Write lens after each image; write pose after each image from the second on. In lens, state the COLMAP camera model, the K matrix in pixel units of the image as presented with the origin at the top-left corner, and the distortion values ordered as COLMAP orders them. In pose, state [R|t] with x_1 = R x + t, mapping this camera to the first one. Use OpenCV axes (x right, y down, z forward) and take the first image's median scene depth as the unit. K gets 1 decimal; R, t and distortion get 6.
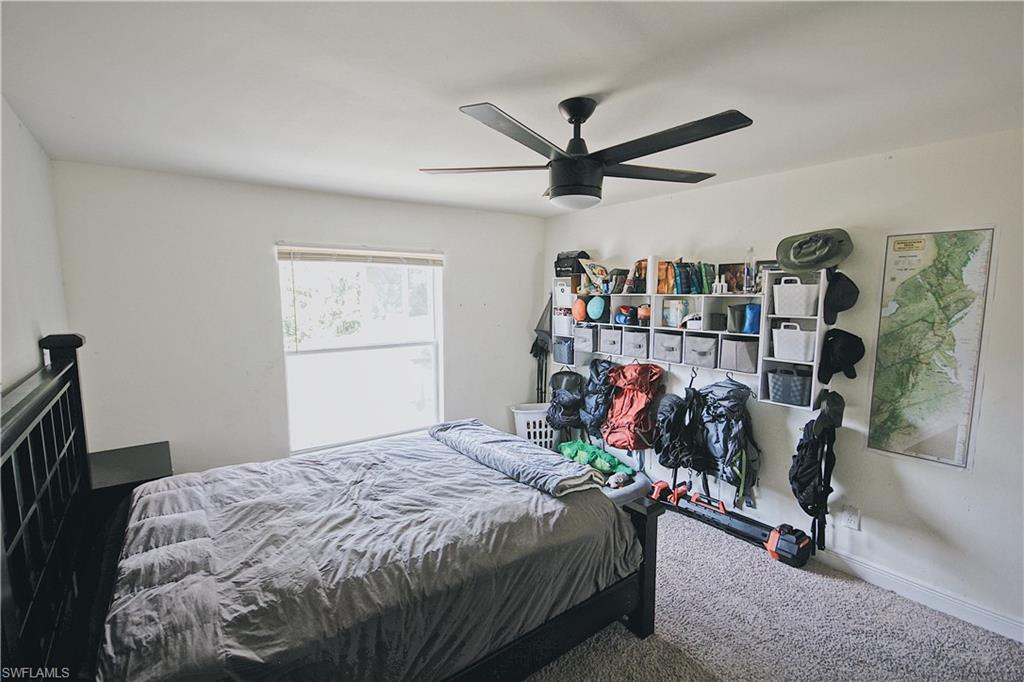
lens RADIAL K [[473.7, 0, 508.0], [0, 473.7, 350.8], [0, 0, 1]] dist [0.001341, -0.000473]
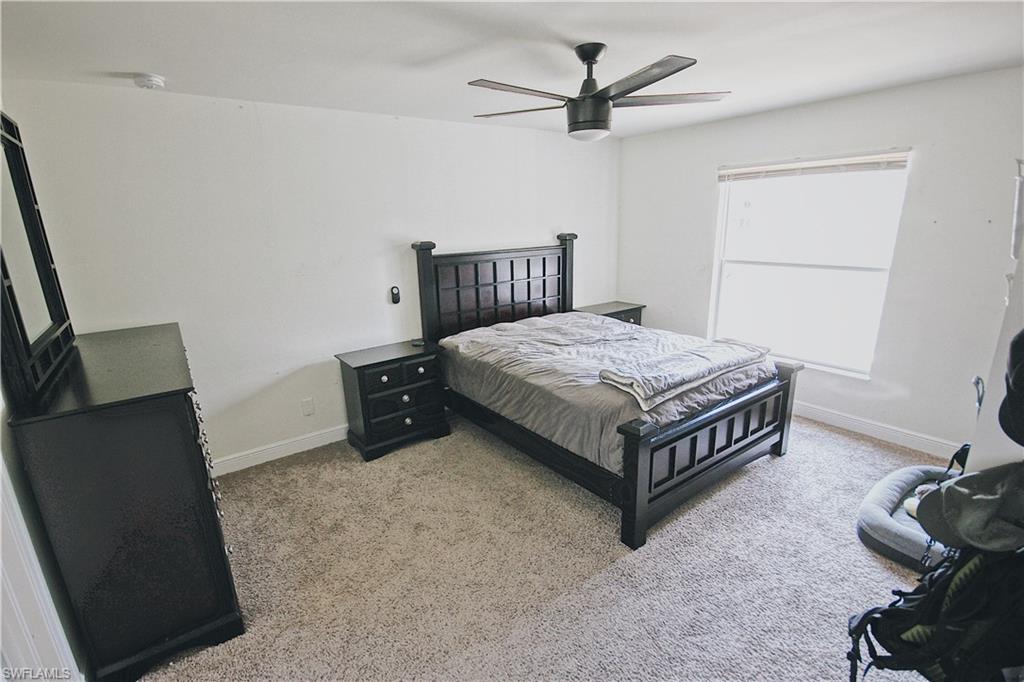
lens RADIAL K [[473.7, 0, 508.0], [0, 473.7, 350.8], [0, 0, 1]] dist [0.001341, -0.000473]
pose [[-0.001268, 0.276218, -0.961094, 0.988203], [-0.091611, 0.957021, 0.275169, -0.071546], [0.995794, 0.088395, 0.024091, 0.543172]]
